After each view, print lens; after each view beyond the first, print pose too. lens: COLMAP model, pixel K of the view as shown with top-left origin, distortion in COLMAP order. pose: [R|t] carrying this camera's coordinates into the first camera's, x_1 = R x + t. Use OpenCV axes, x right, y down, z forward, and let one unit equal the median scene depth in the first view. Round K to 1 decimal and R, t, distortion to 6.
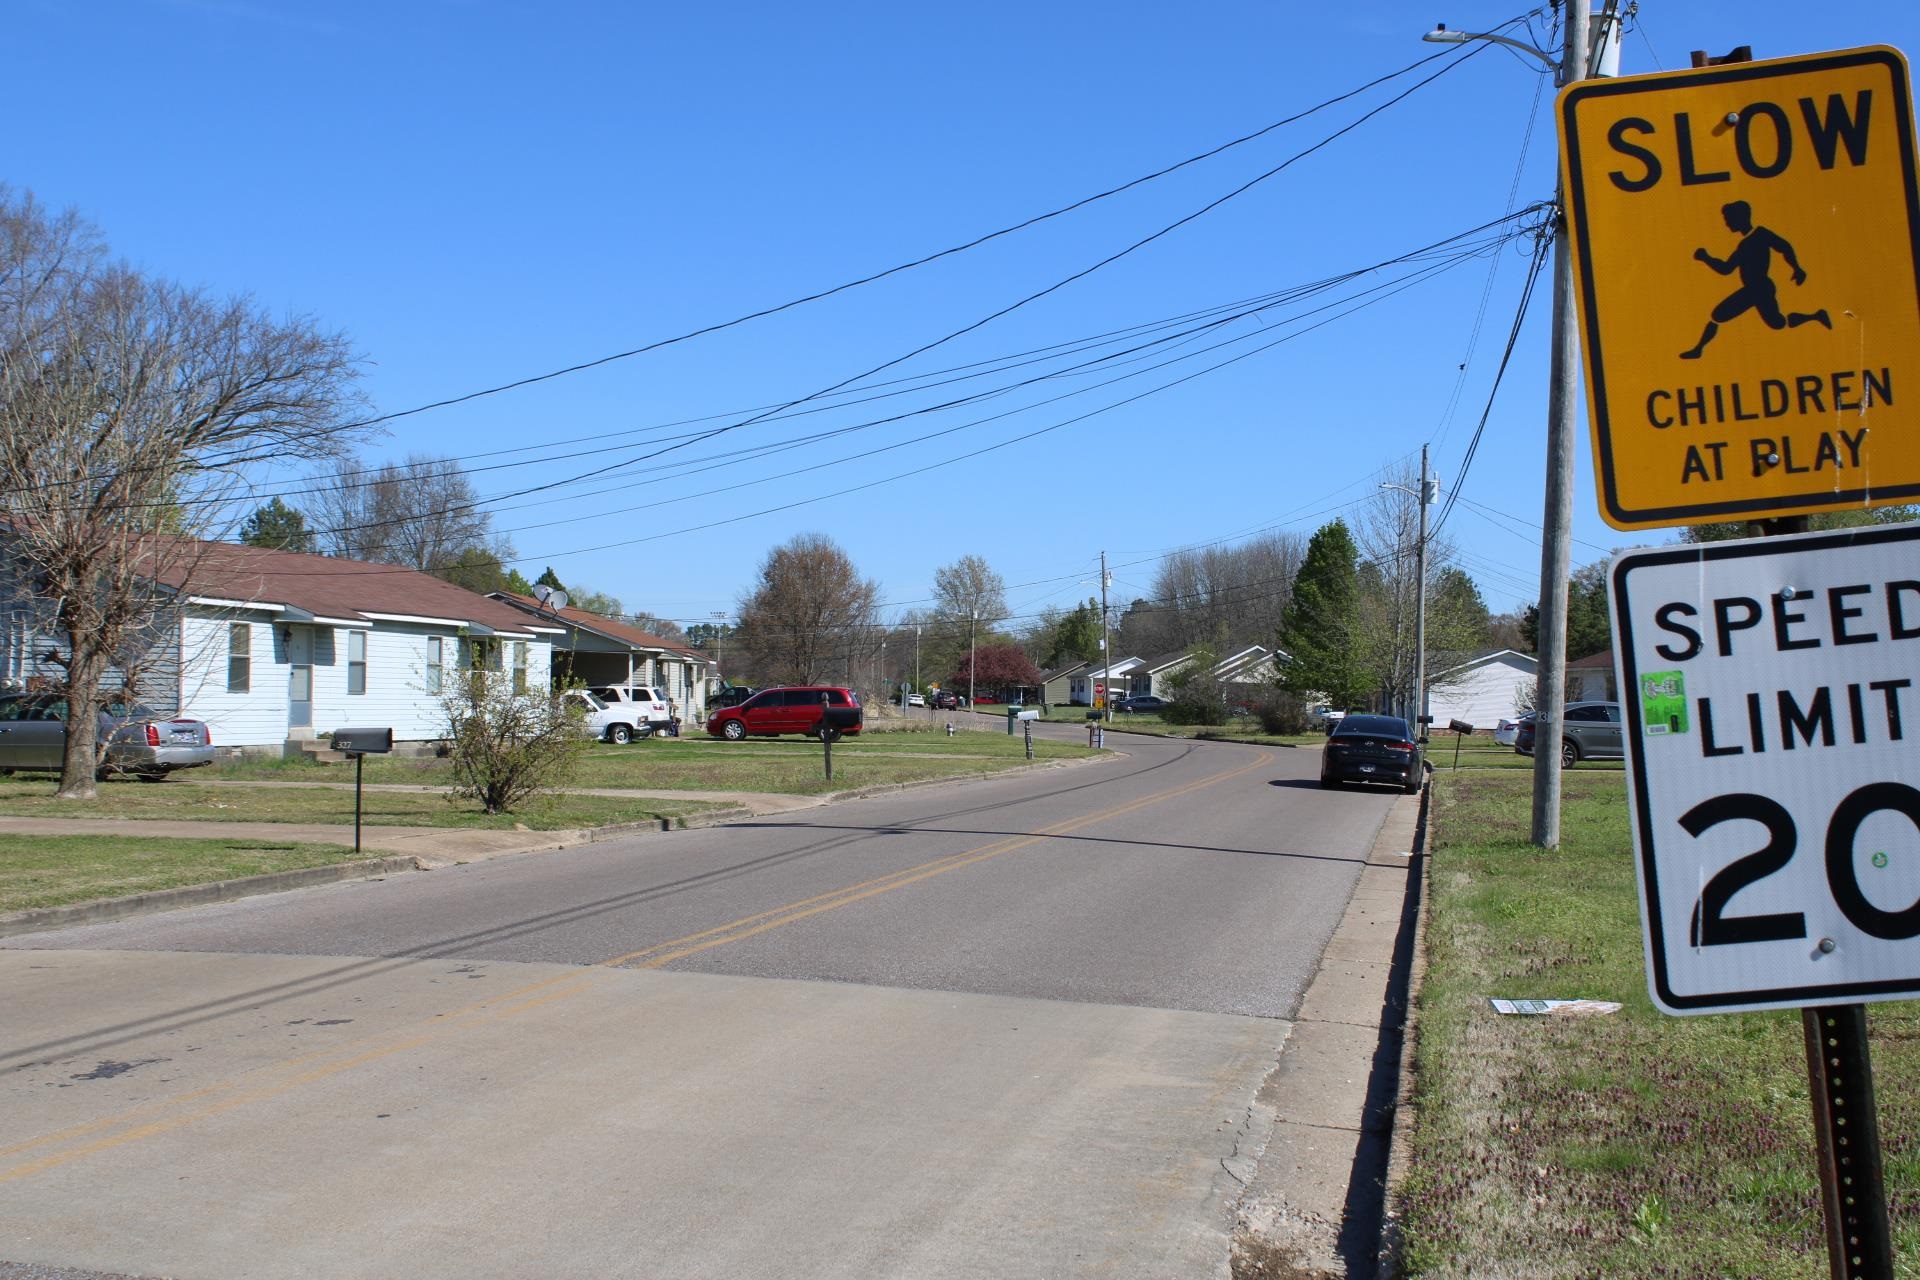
lens RADIAL K [[2359.6, 0, 959.0], [0, 2359.6, 639.7], [0, 0, 1]] dist [-0.028565, 0.000000]
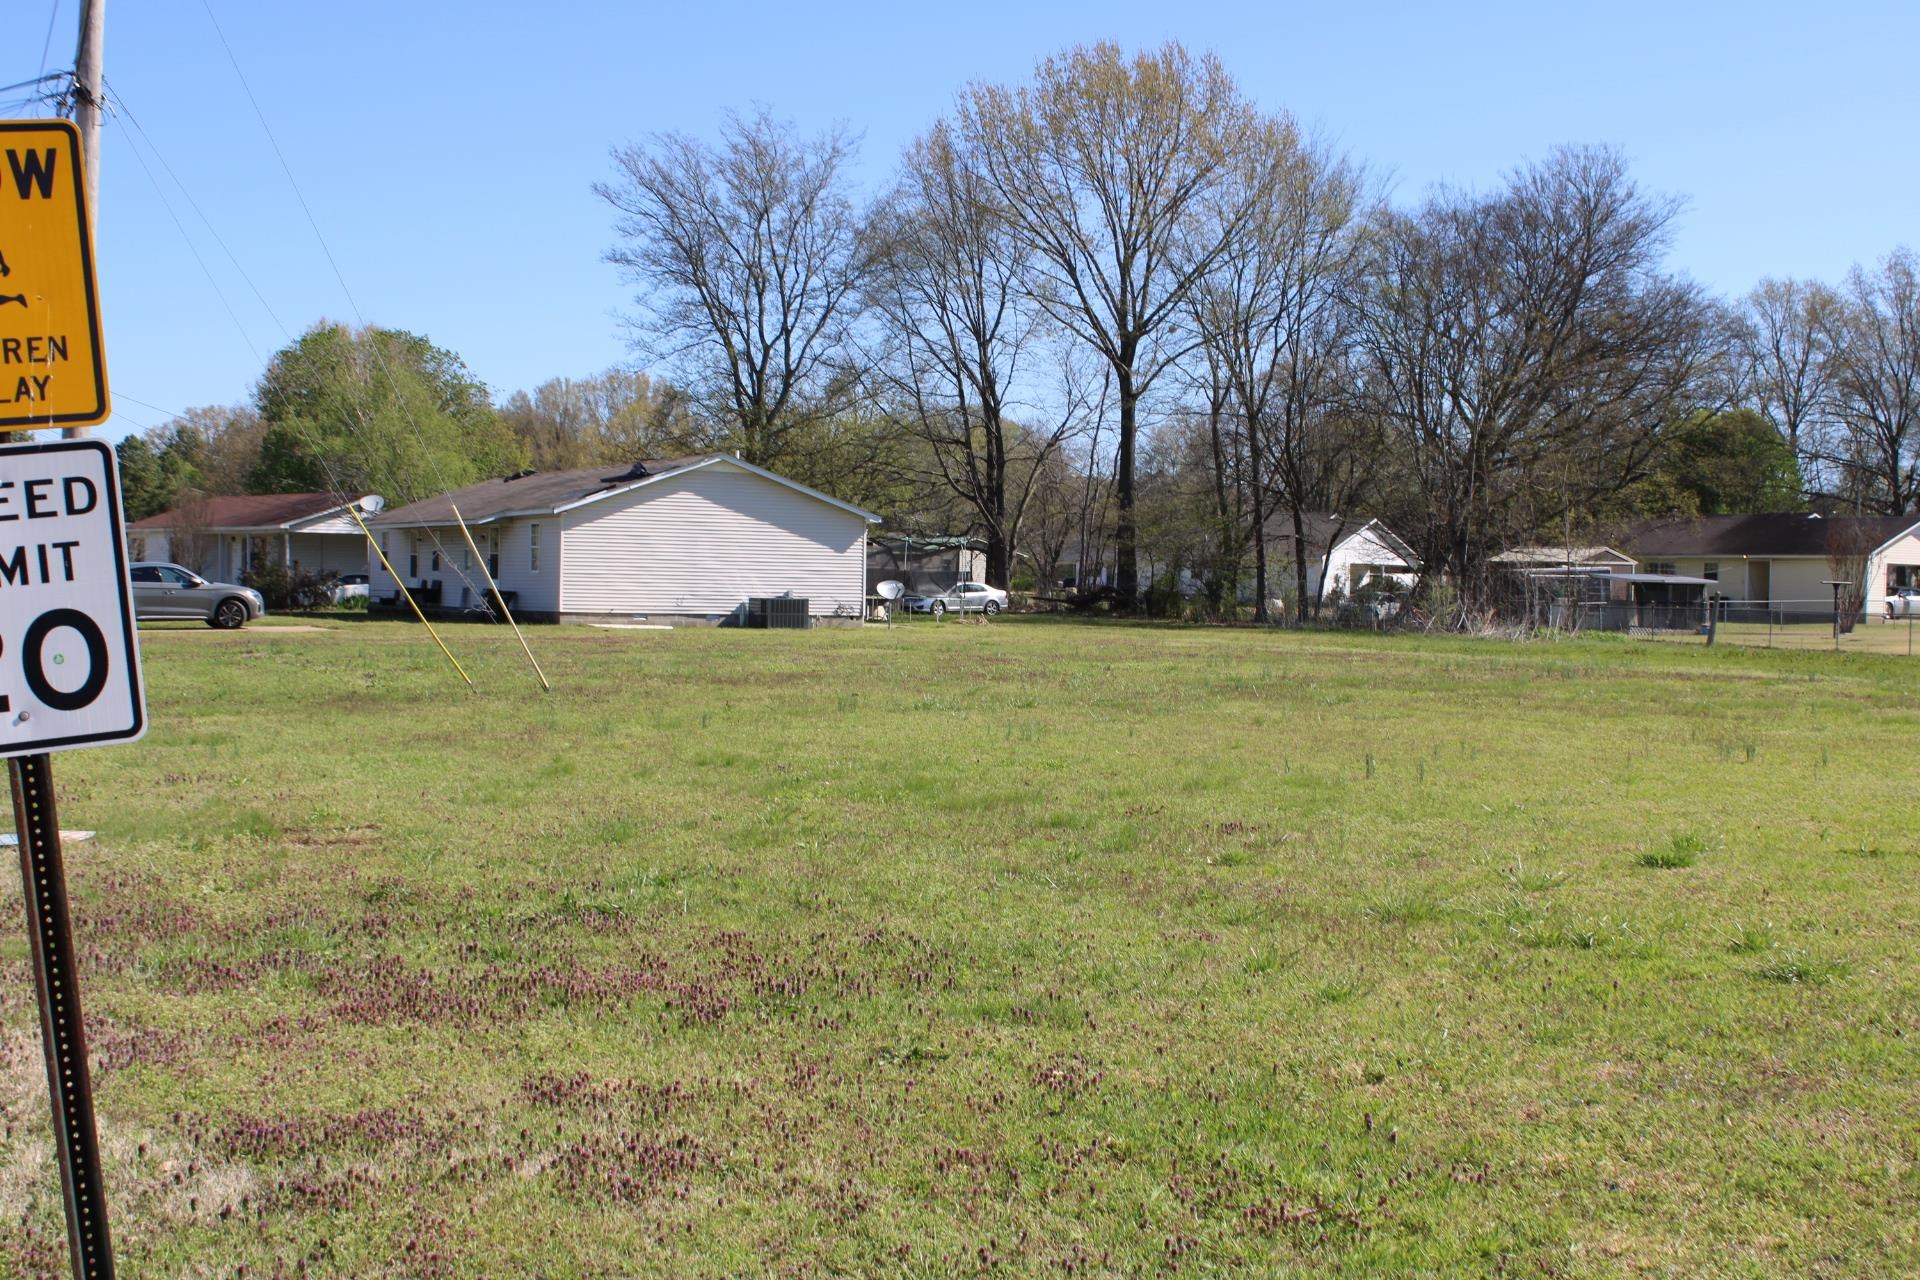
lens RADIAL K [[2359.6, 0, 967.6], [0, 2359.6, 648.7], [0, 0, 1]] dist [-0.028565, 0.000000]
pose [[0.831012, -0.022870, 0.555784, 0.032219], [-0.011982, 0.998187, 0.058991, -0.010453], [-0.556126, -0.055682, 0.829231, -0.593029]]
